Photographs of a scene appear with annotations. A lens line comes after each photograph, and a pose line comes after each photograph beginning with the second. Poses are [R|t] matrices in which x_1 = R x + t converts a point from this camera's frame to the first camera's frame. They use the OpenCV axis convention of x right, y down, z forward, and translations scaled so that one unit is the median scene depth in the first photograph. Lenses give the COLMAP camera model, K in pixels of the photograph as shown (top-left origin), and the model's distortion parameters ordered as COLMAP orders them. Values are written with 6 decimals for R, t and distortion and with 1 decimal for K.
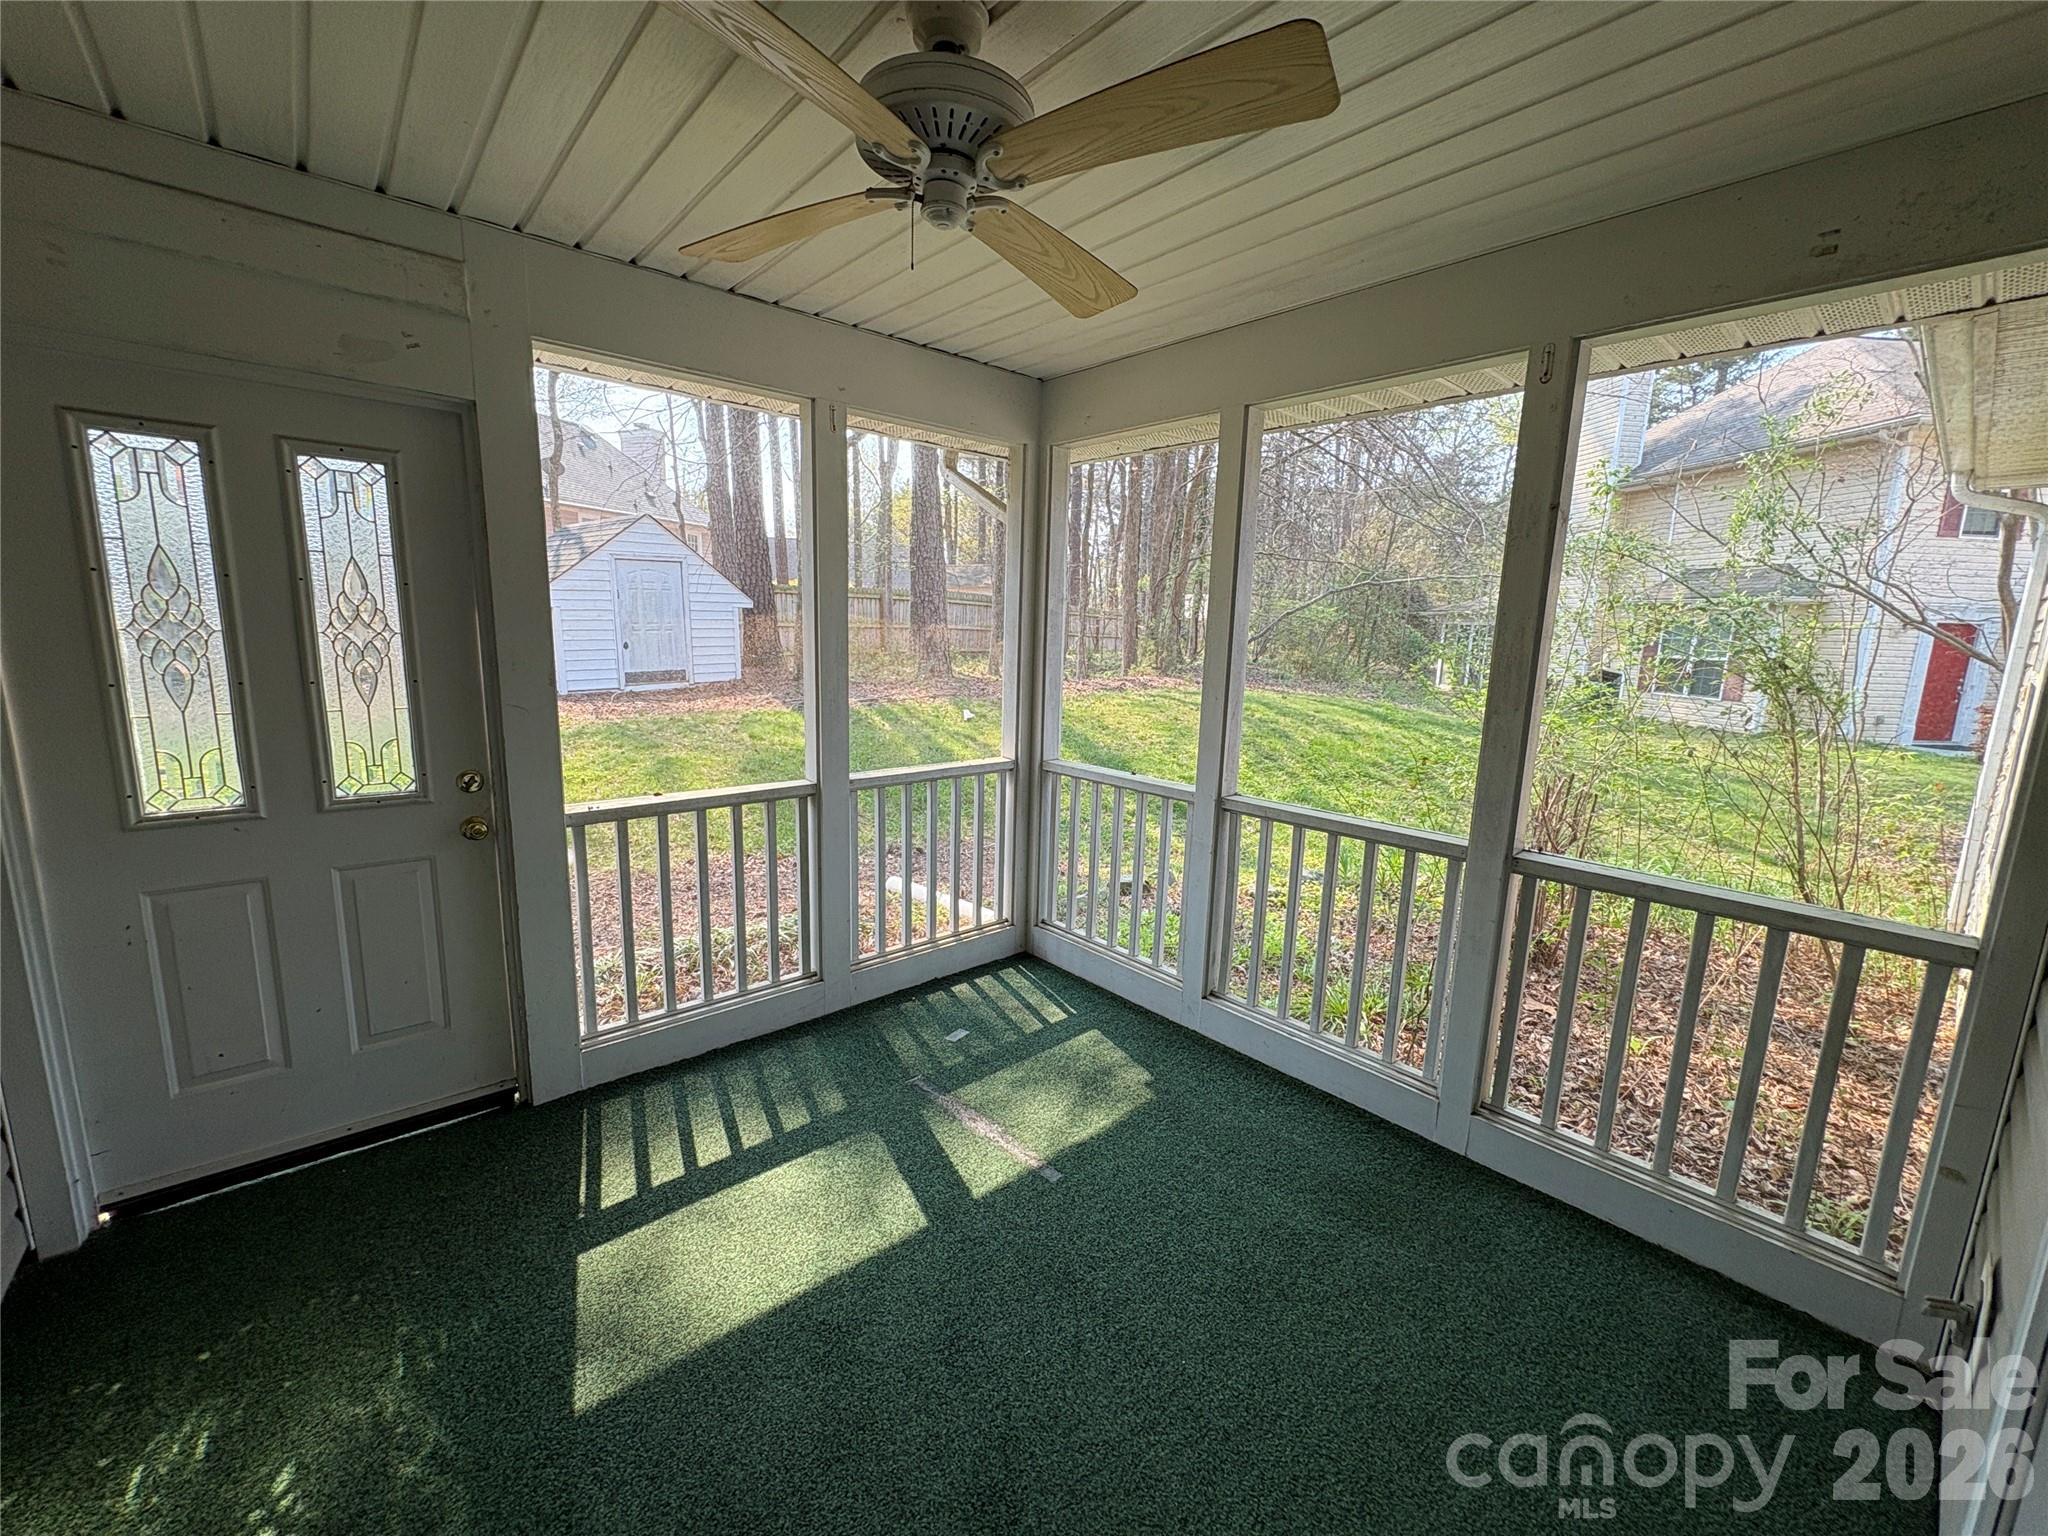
lens RADIAL K [[812.5, 0, 1030.9], [0, 812.5, 770.2], [0, 0, 1]] dist [-0.001474, 0.000113]
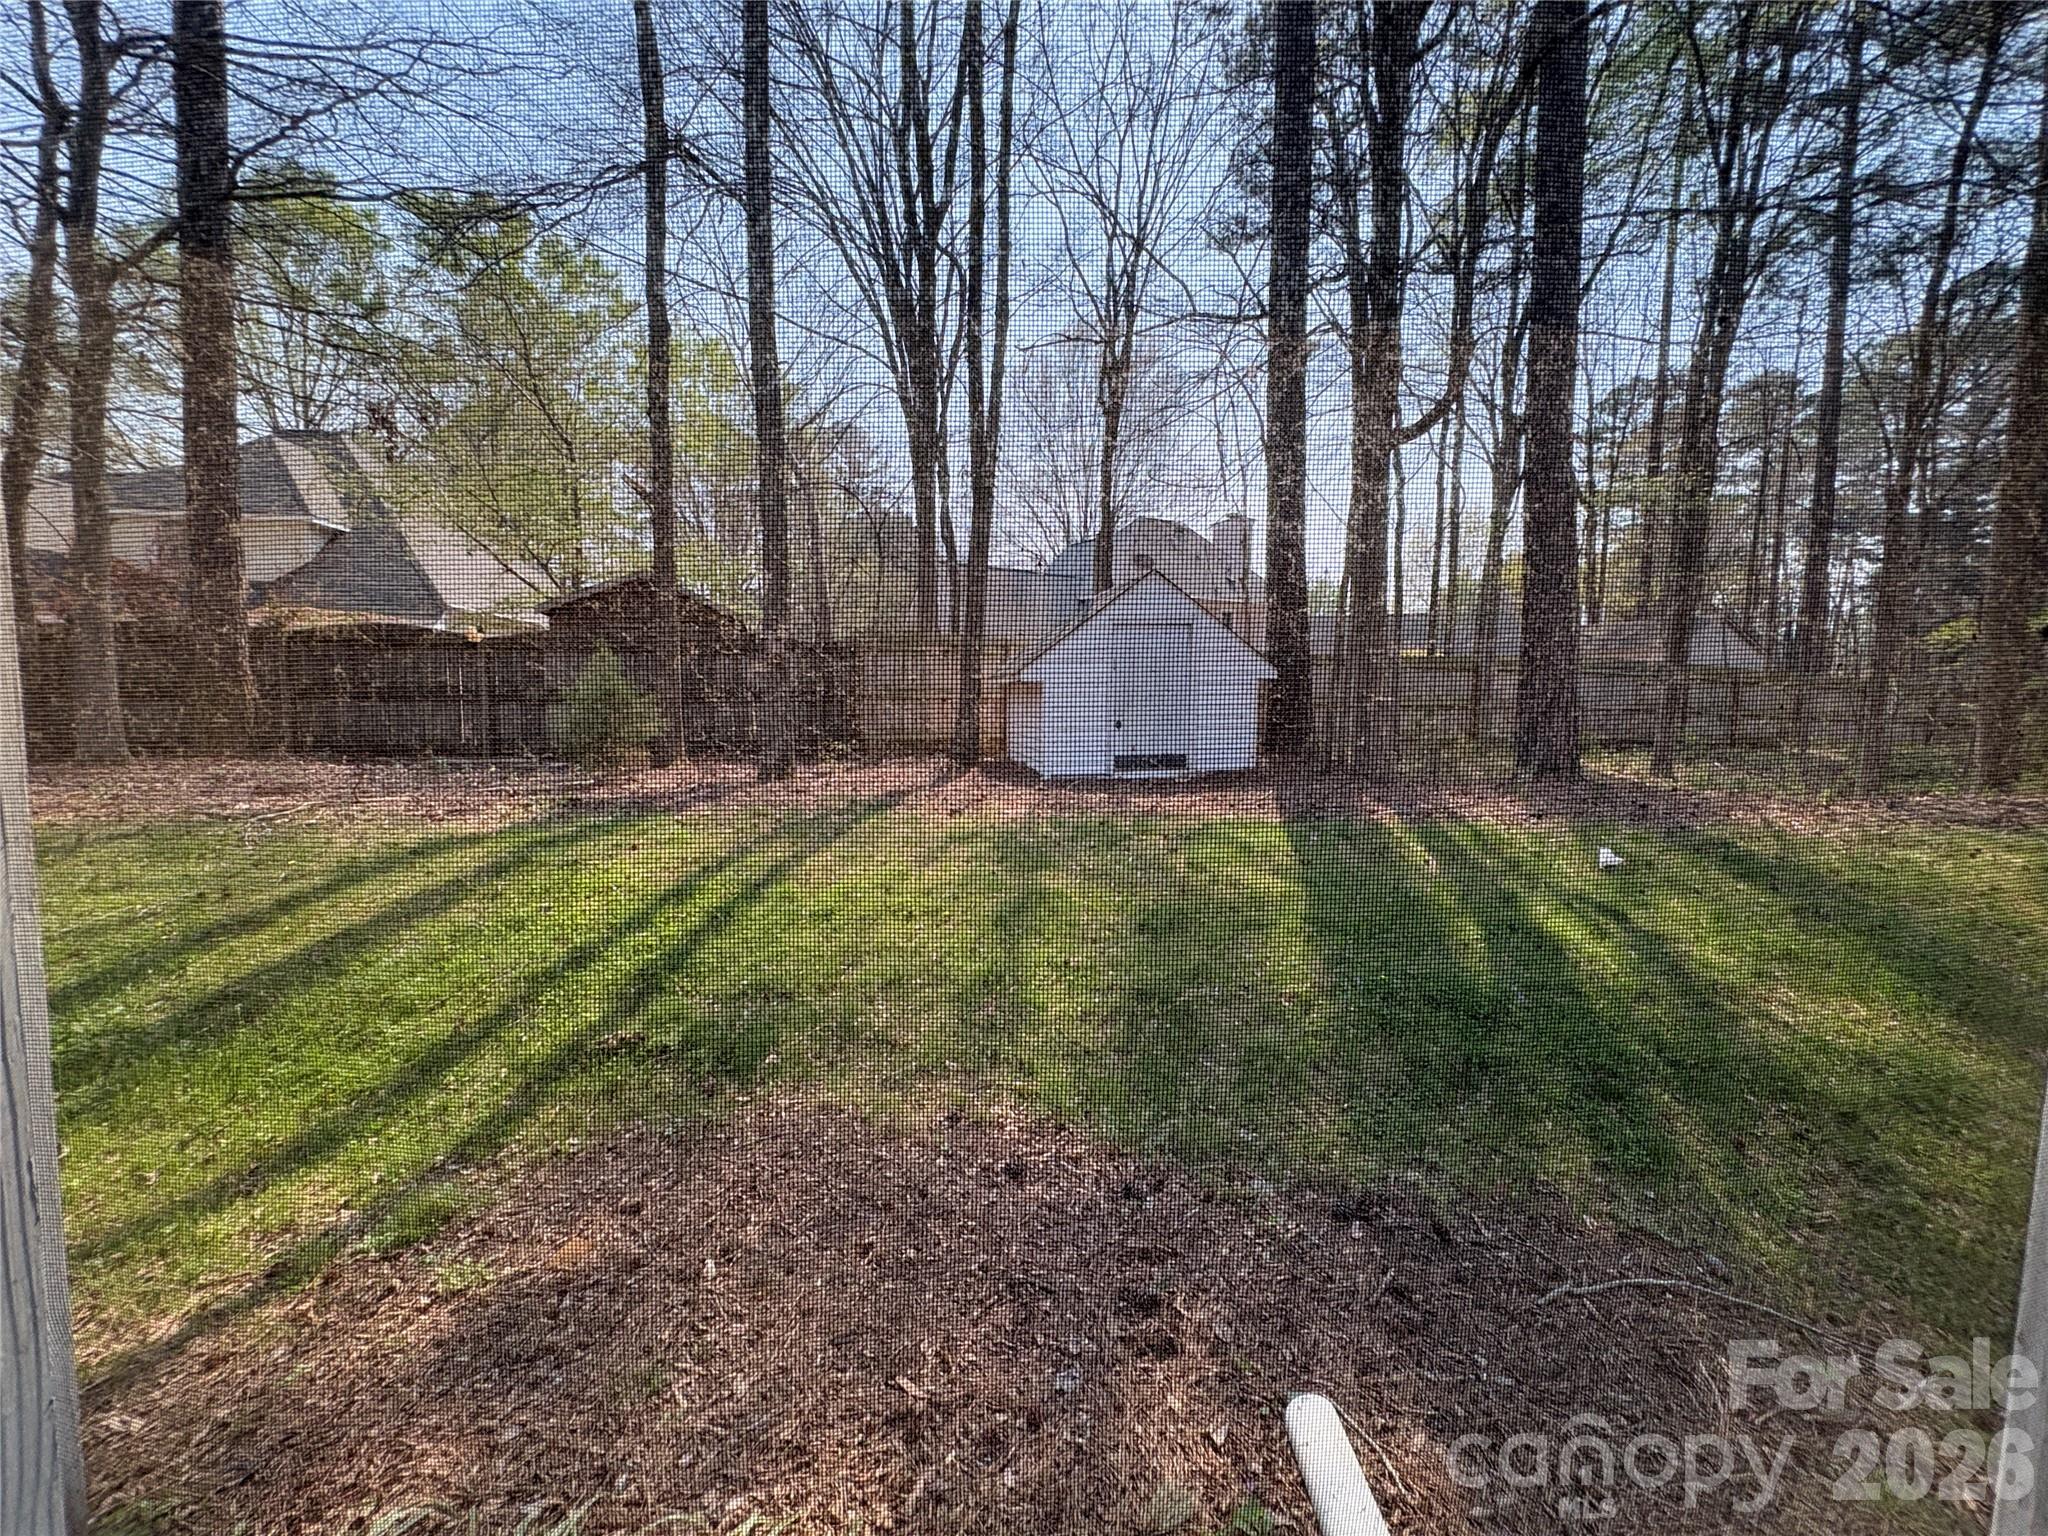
lens RADIAL K [[812.5, 0, 1030.9], [0, 812.5, 770.2], [0, 0, 1]] dist [-0.001474, 0.000113]
pose [[0.767453, 0.042430, -0.639700, -0.025866], [-0.108462, 0.992017, -0.064325, -0.041791], [0.631864, 0.118750, 0.765929, 0.300296]]
